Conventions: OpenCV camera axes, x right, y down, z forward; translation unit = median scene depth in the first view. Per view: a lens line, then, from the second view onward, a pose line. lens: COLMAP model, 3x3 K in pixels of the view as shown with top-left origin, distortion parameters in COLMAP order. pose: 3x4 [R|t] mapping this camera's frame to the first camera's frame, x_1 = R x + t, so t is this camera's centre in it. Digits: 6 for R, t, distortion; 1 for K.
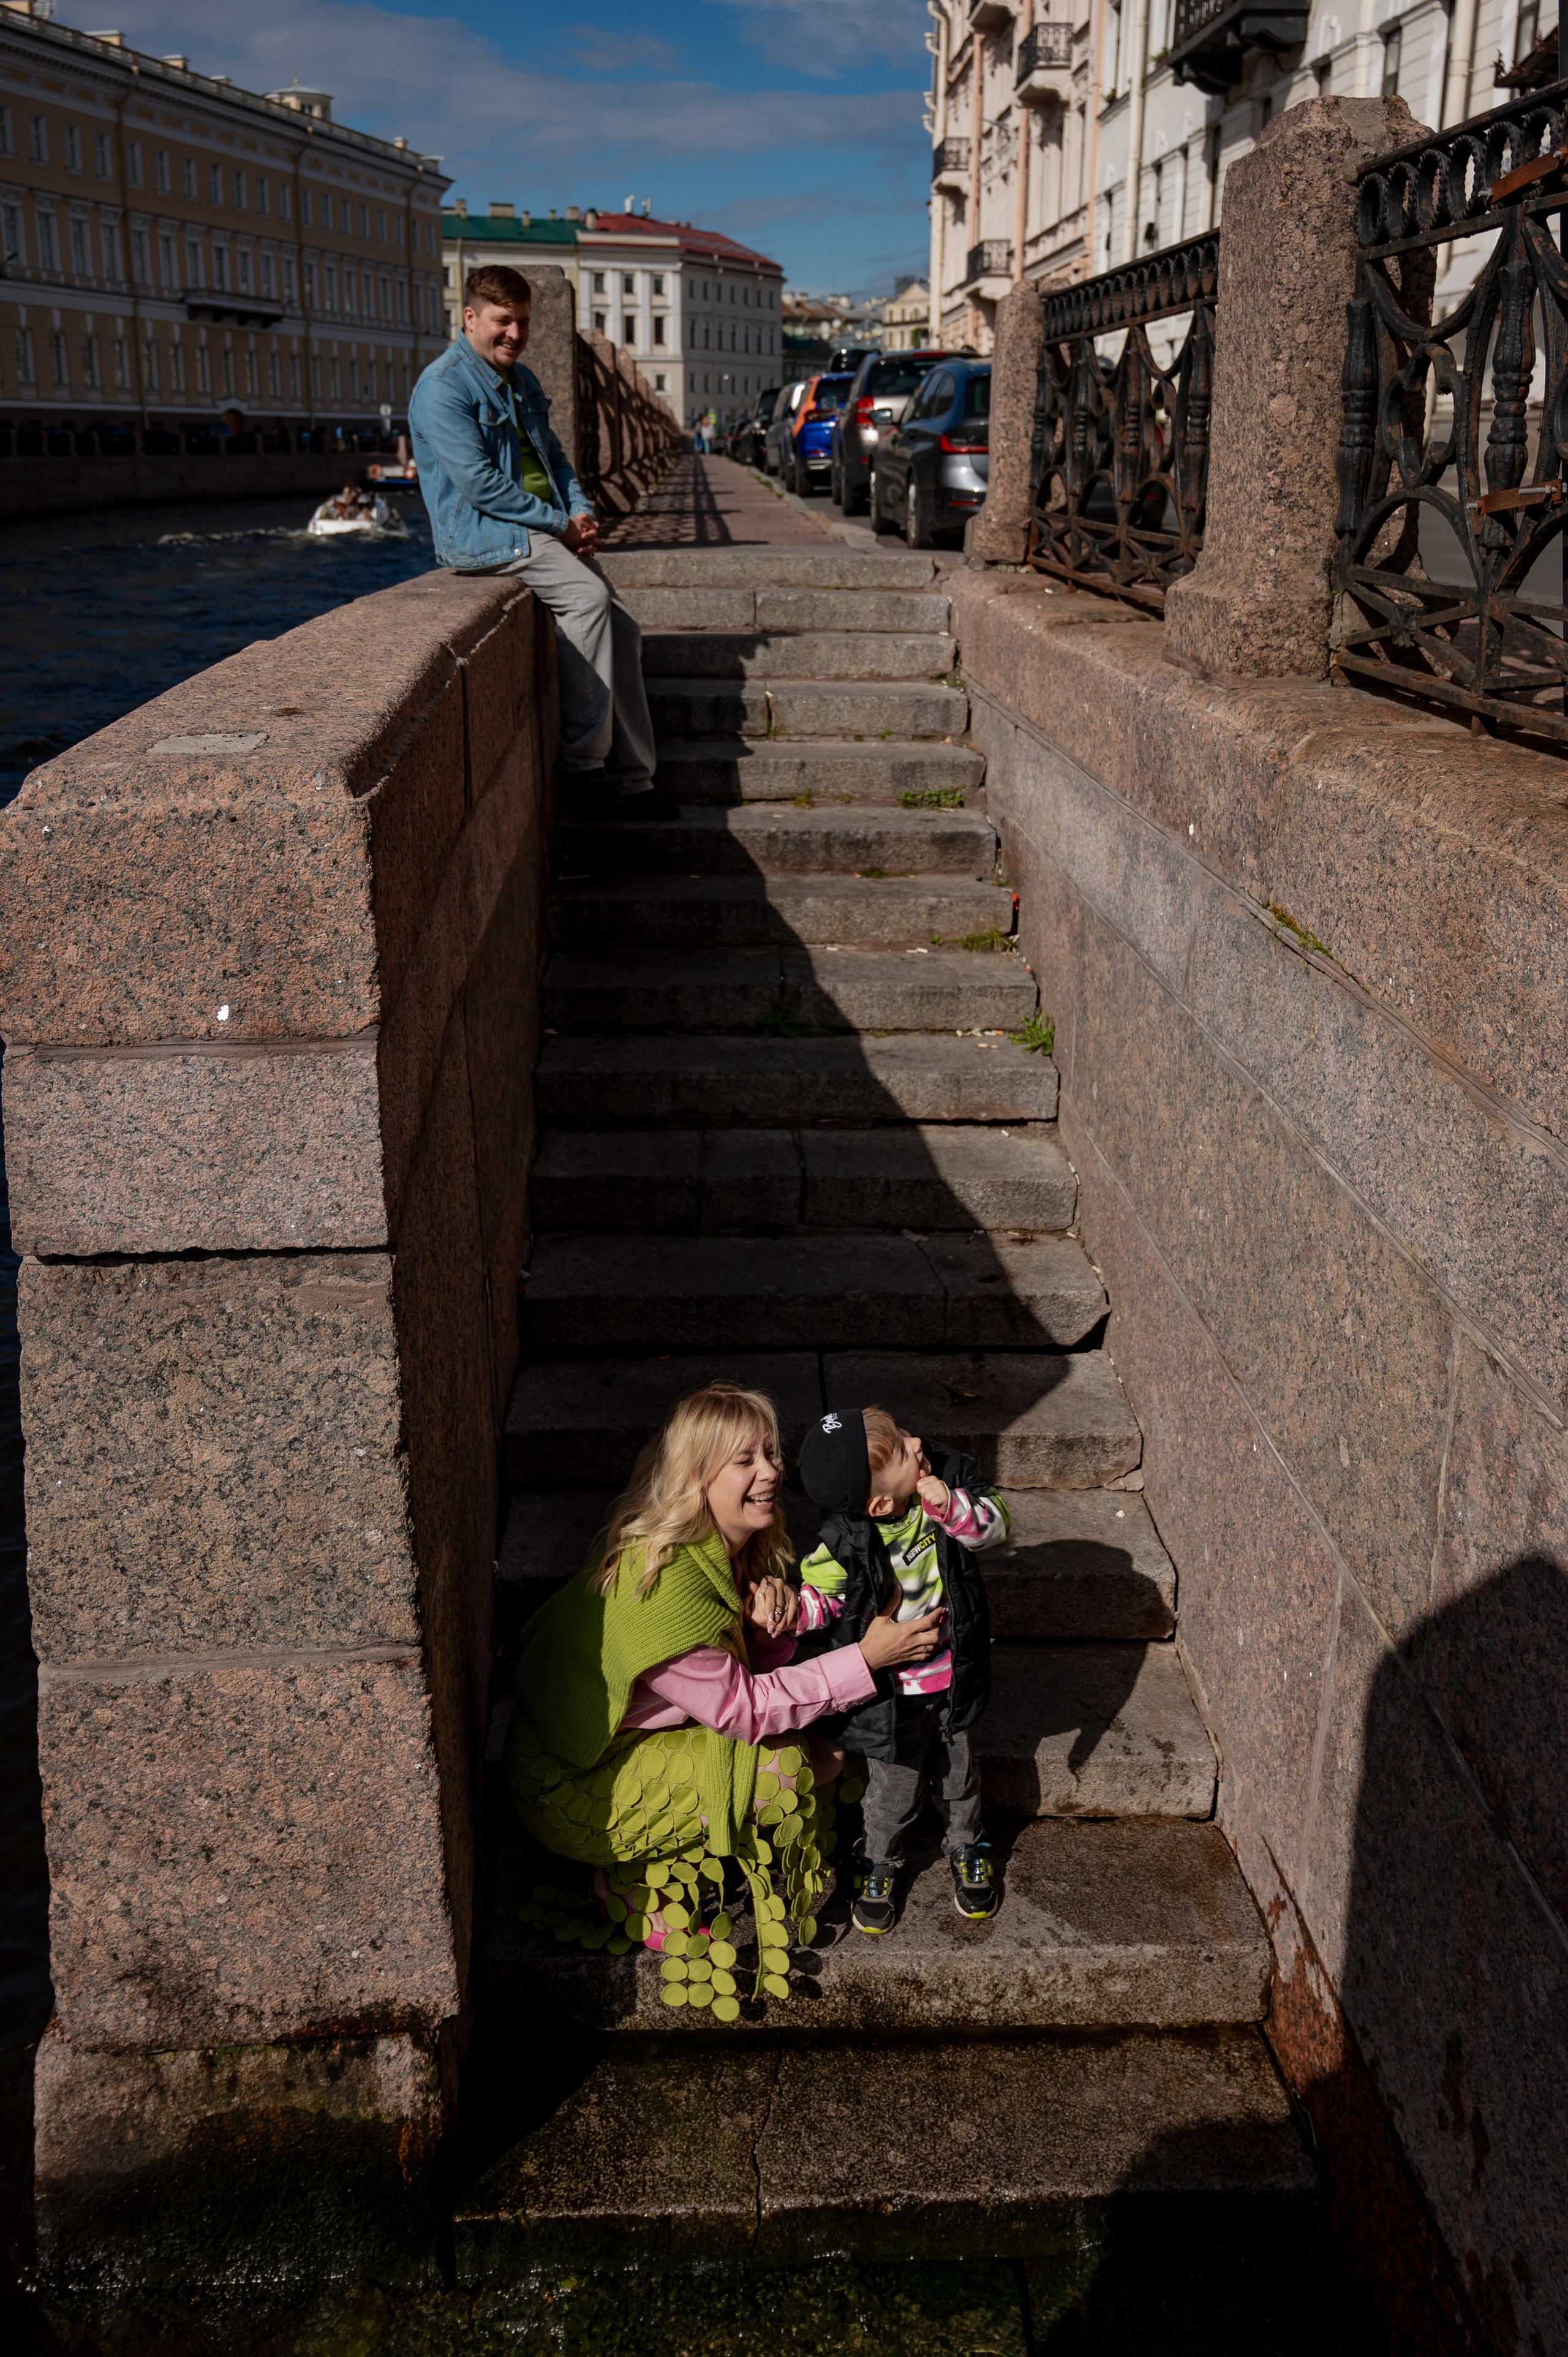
lens RADIAL K [[2265.5, 0, 784.5], [0, 2265.5, 1176.4], [0, 0, 1]] dist [-0.031364, 0.000000]
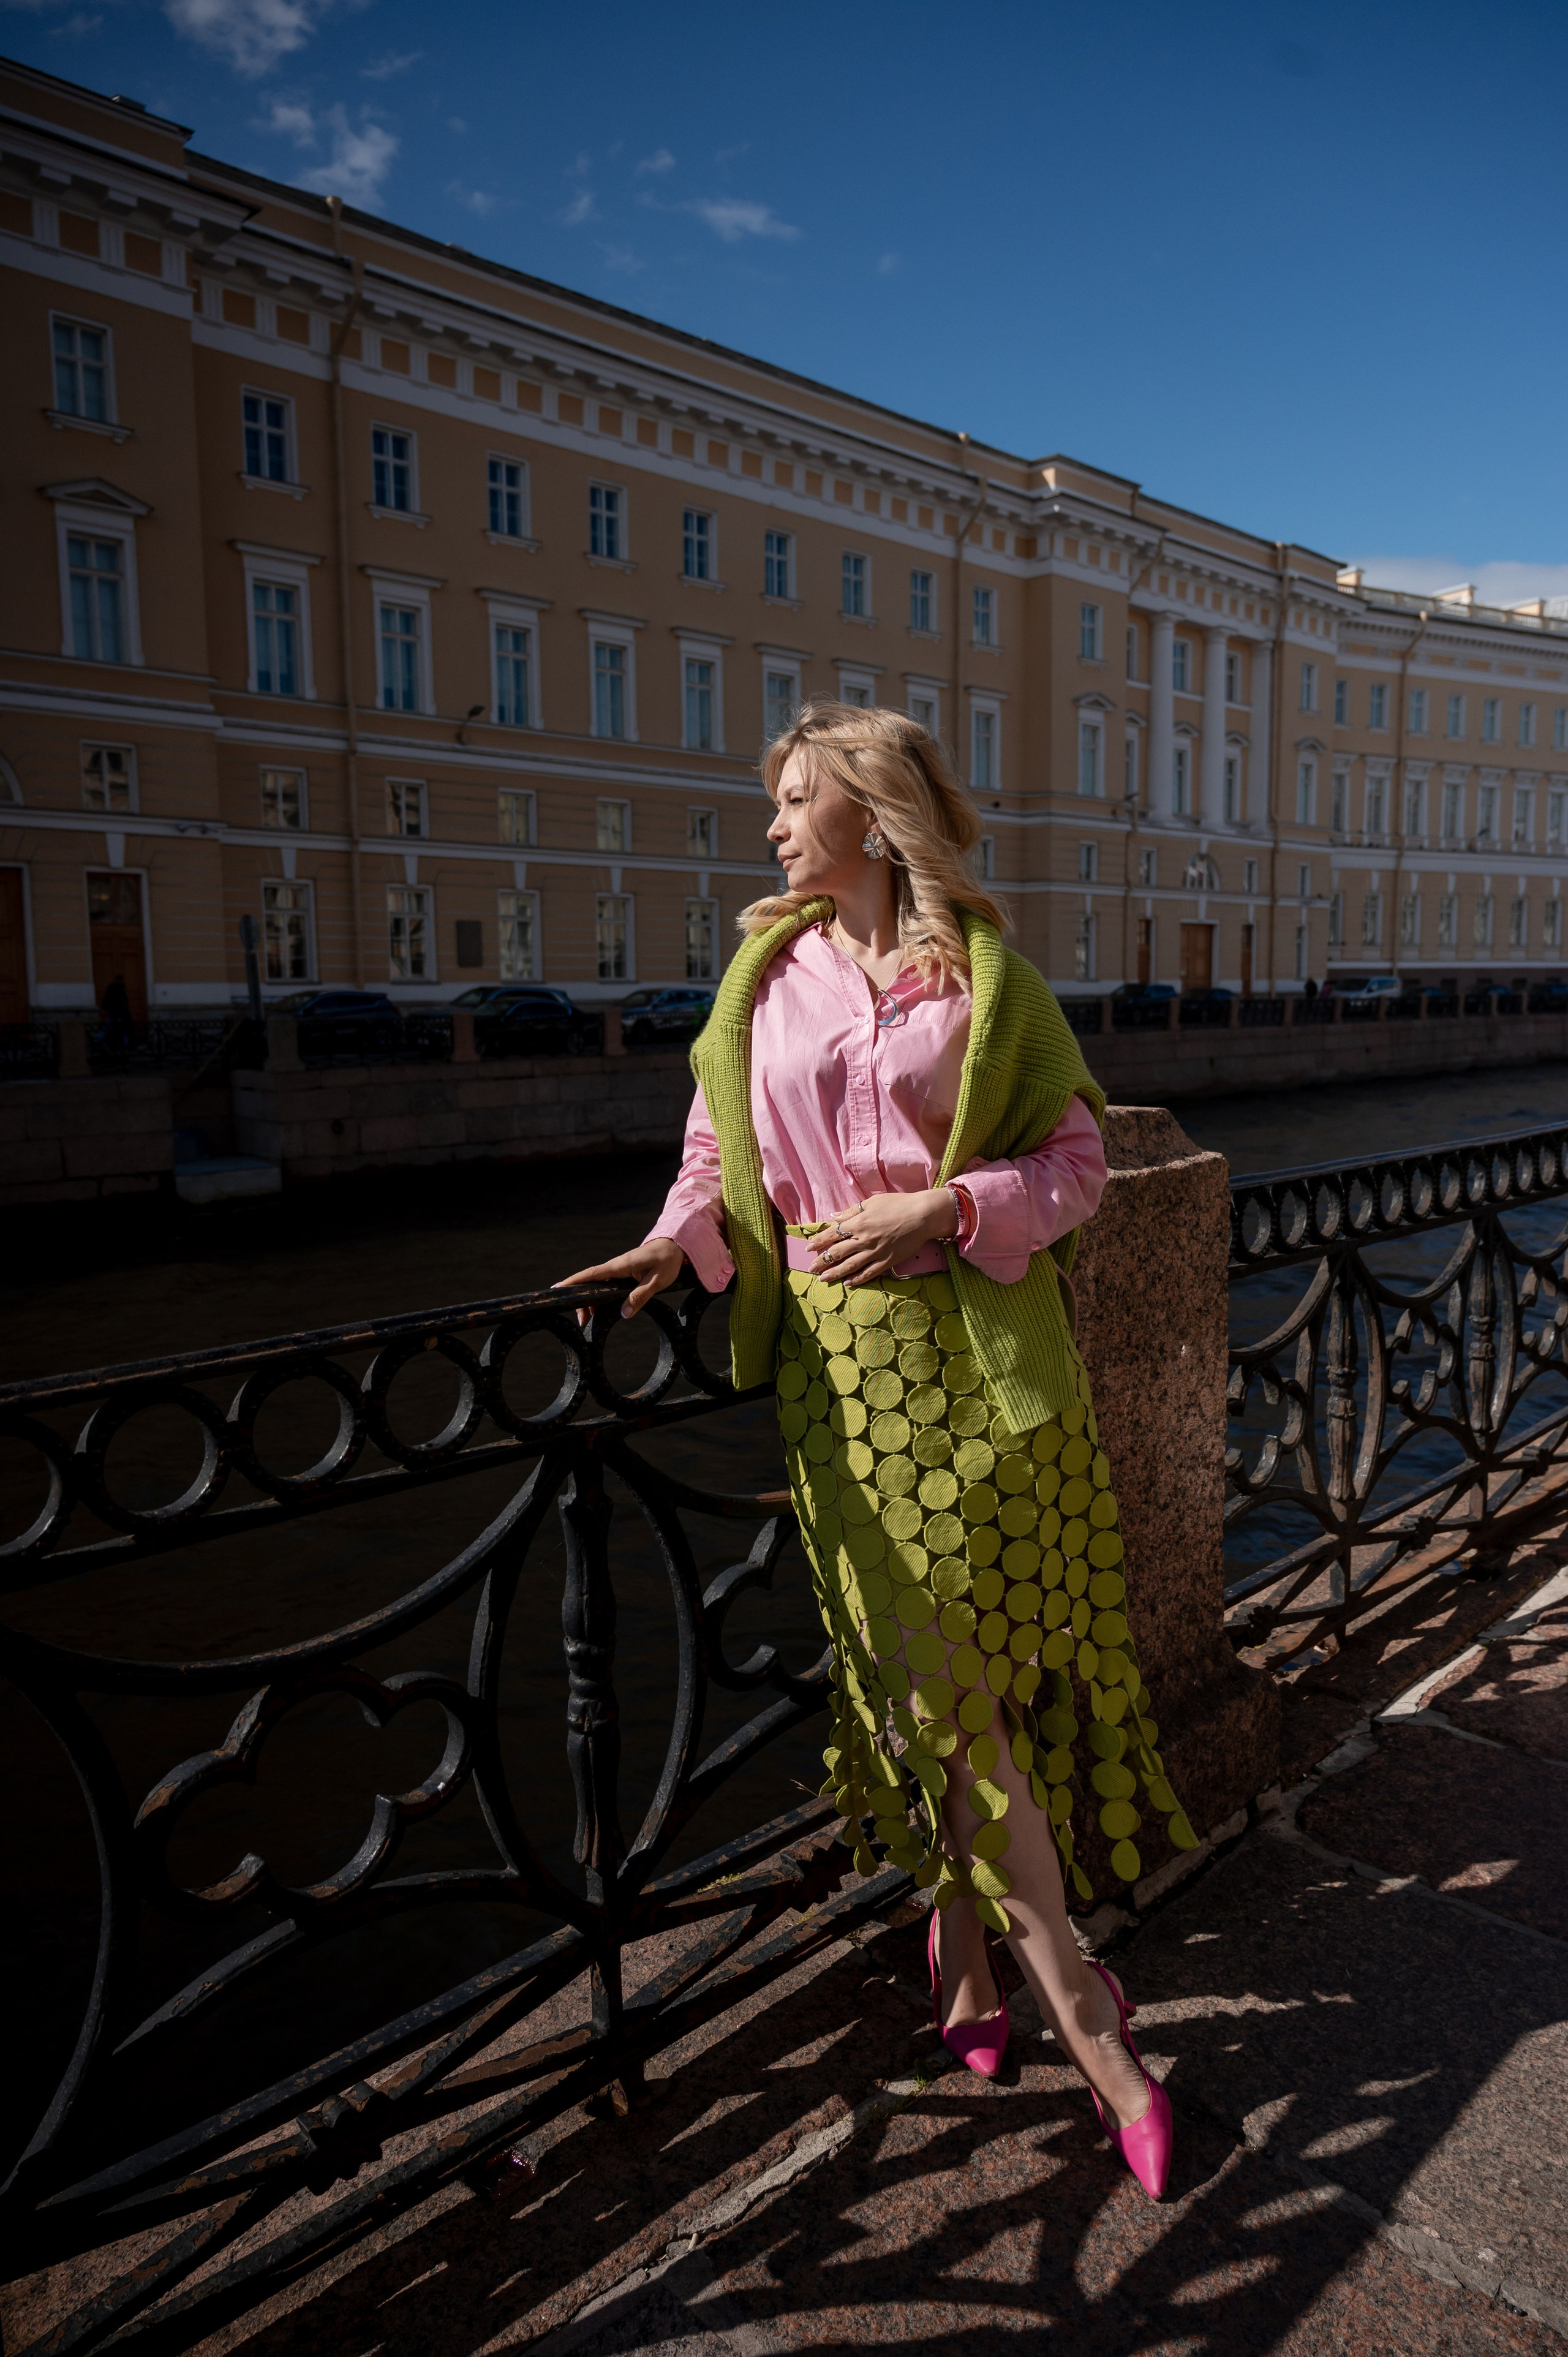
lens RADIAL K [[1613.0, 0, 780.3], [0, 1613.0, 1189.8], [0, 0, 1]] dist [0.003592, -0.001623]
pose [[0.632113, 0.074882, -0.771249, 0.051995], [-0.224026, 0.970476, -0.089385, -0.093807], [0.741785, 0.229281, 0.630226, 0.288186]]
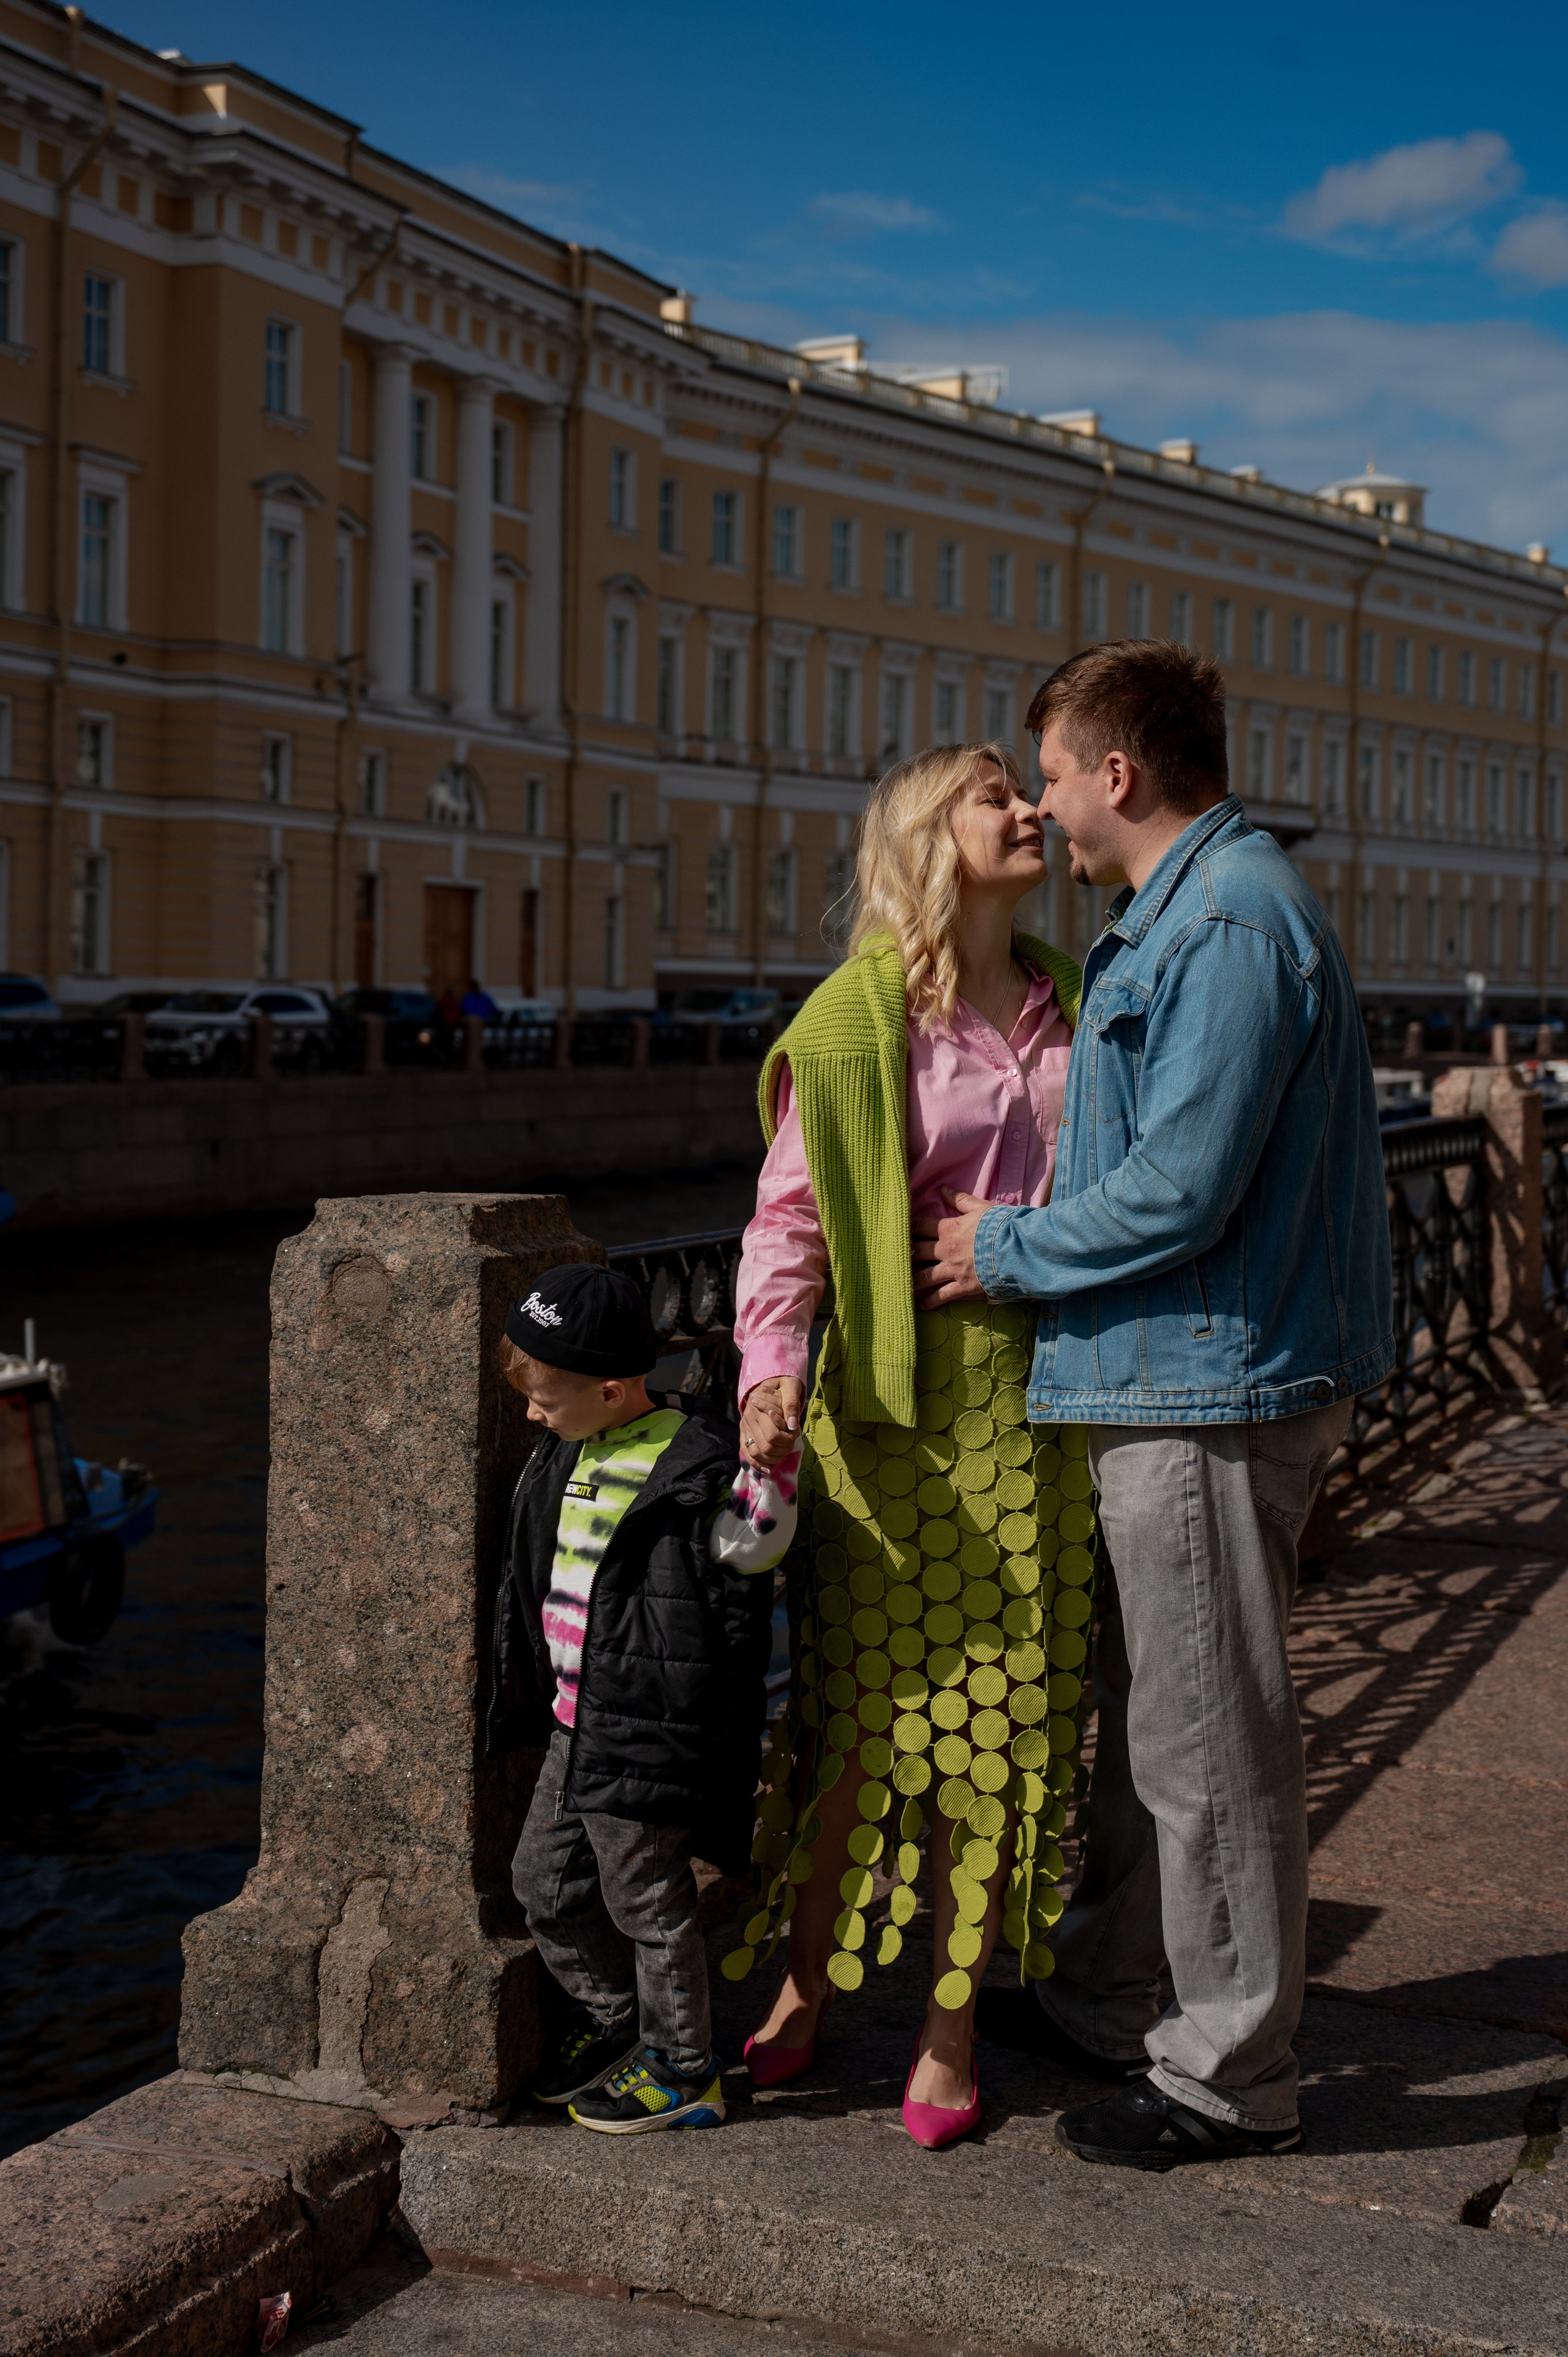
lens RADIAL K [[3075.9, 0, 839.6], [0, 3075.9, 1035.7], [0, 0, 1]] dist [0.003841, 0.000000]
pose [[0.881932, 0.003956, -0.471360, 0.052798], [-0.149402, 0.950755, -0.271557, -0.090668], [0.447073, 0.309917, 0.839093, 0.278849]]
